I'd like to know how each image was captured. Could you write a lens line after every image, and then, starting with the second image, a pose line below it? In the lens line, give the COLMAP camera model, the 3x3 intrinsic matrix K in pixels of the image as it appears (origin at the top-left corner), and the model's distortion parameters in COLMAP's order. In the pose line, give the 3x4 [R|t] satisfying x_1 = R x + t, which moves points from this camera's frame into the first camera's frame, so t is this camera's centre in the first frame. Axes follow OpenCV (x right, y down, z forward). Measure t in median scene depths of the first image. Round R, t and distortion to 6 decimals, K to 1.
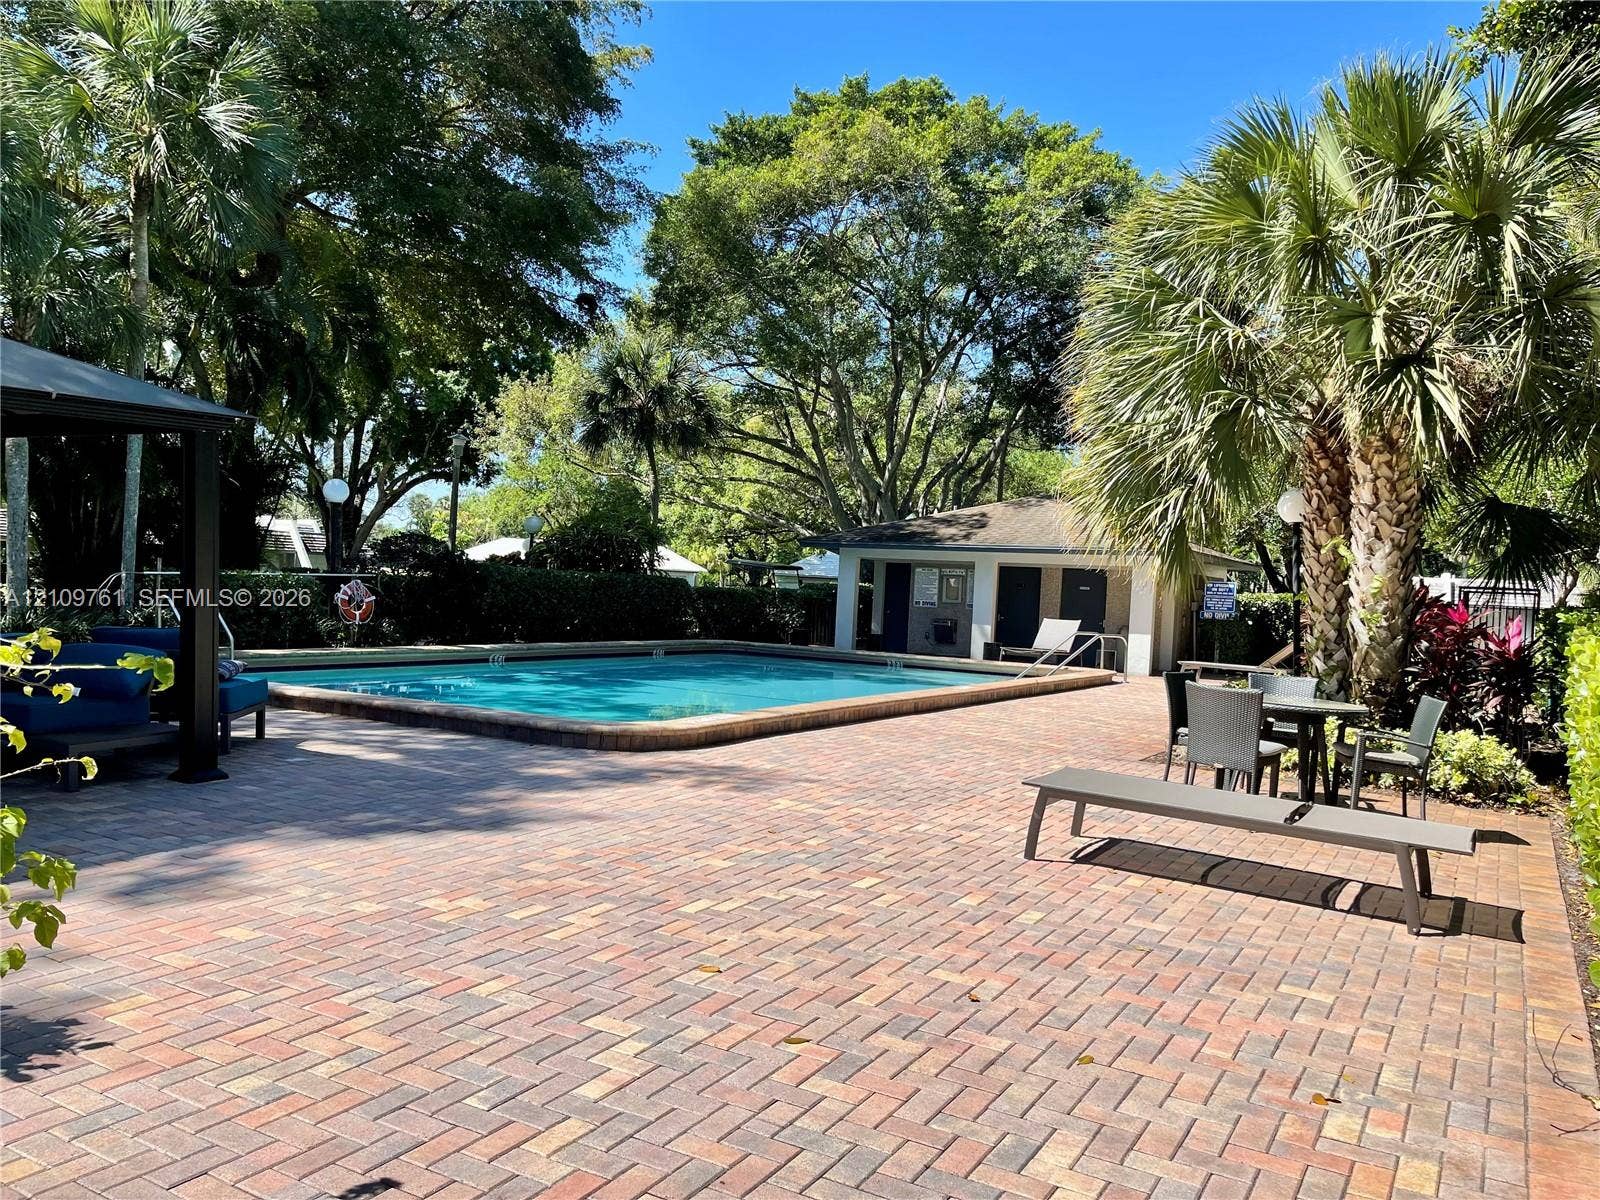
lens RADIAL K [[1214.8, 0, 811.1], [0, 1214.8, 584.2], [0, 0, 1]] dist [0.066920, -0.118637]
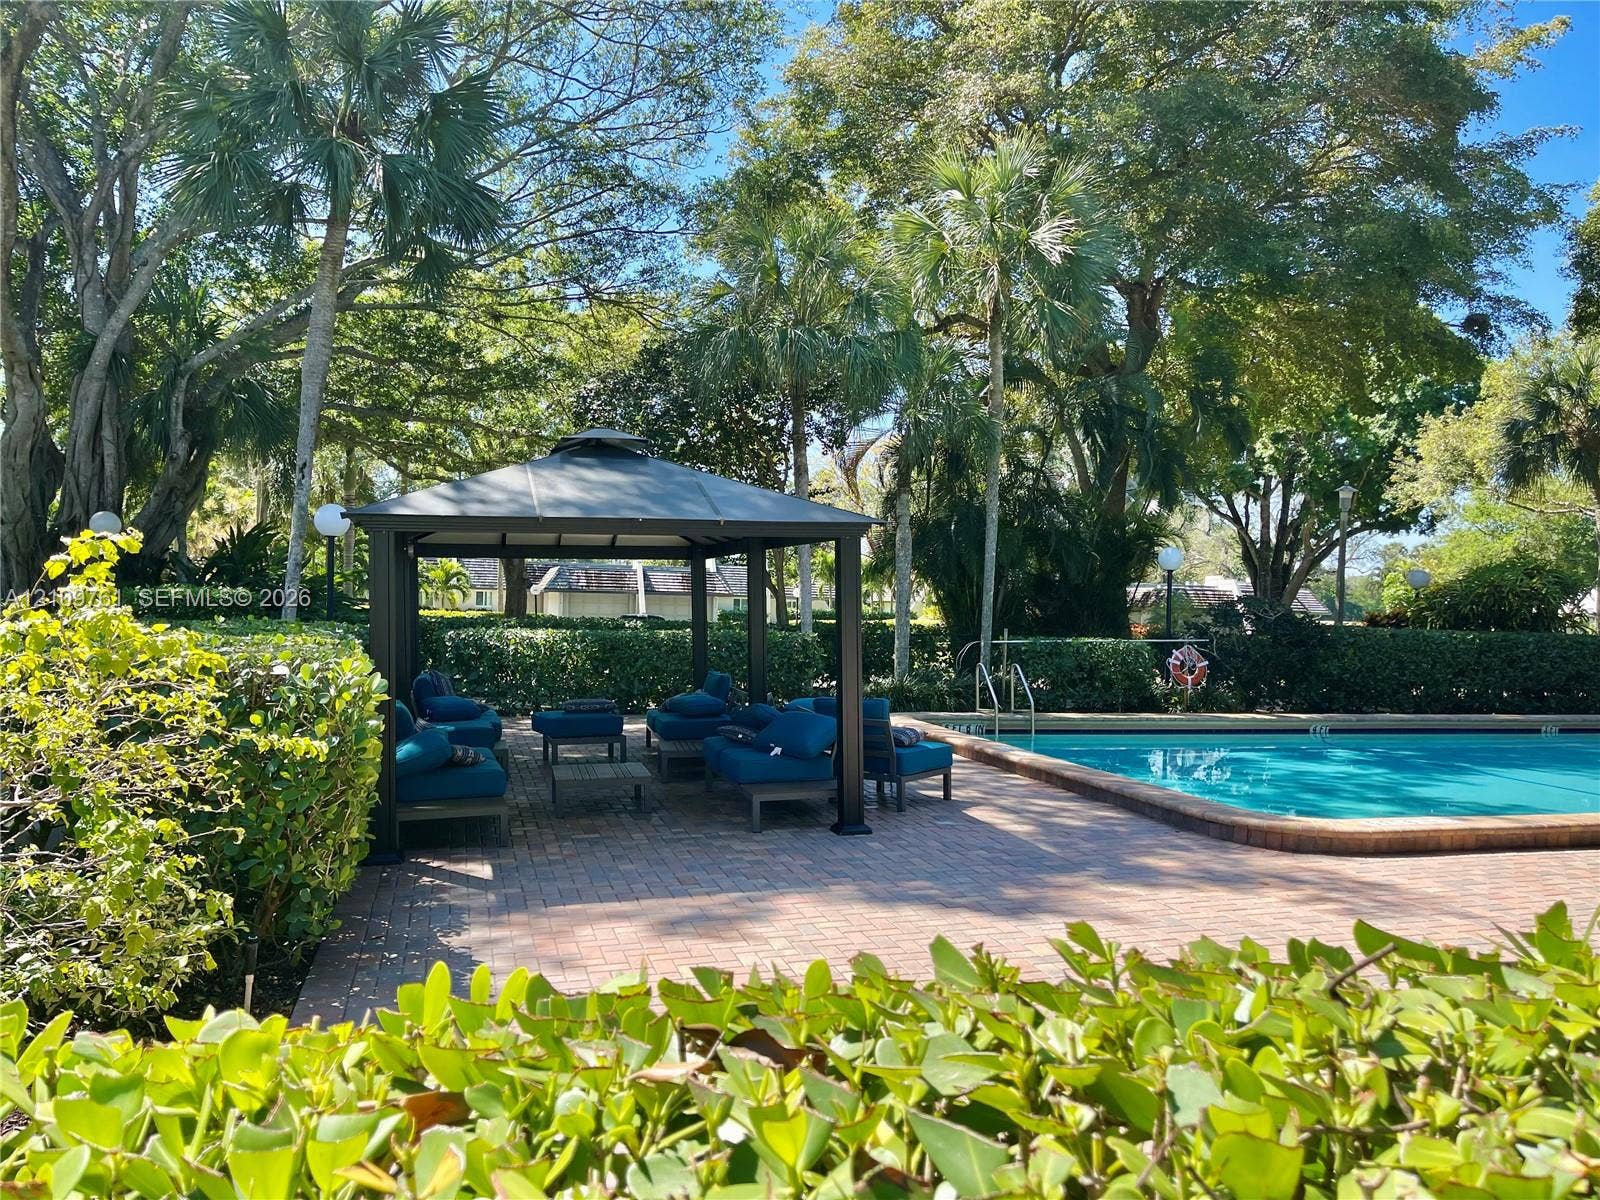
lens RADIAL K [[1214.8, 0, 811.1], [0, 1214.8, 584.2], [0, 0, 1]] dist [0.066920, -0.118637]
pose [[0.702974, -0.039447, -0.710121, 0.099201], [0.009873, 0.998906, -0.045715, -0.008192], [0.711147, 0.025126, 0.702594, 0.043785]]
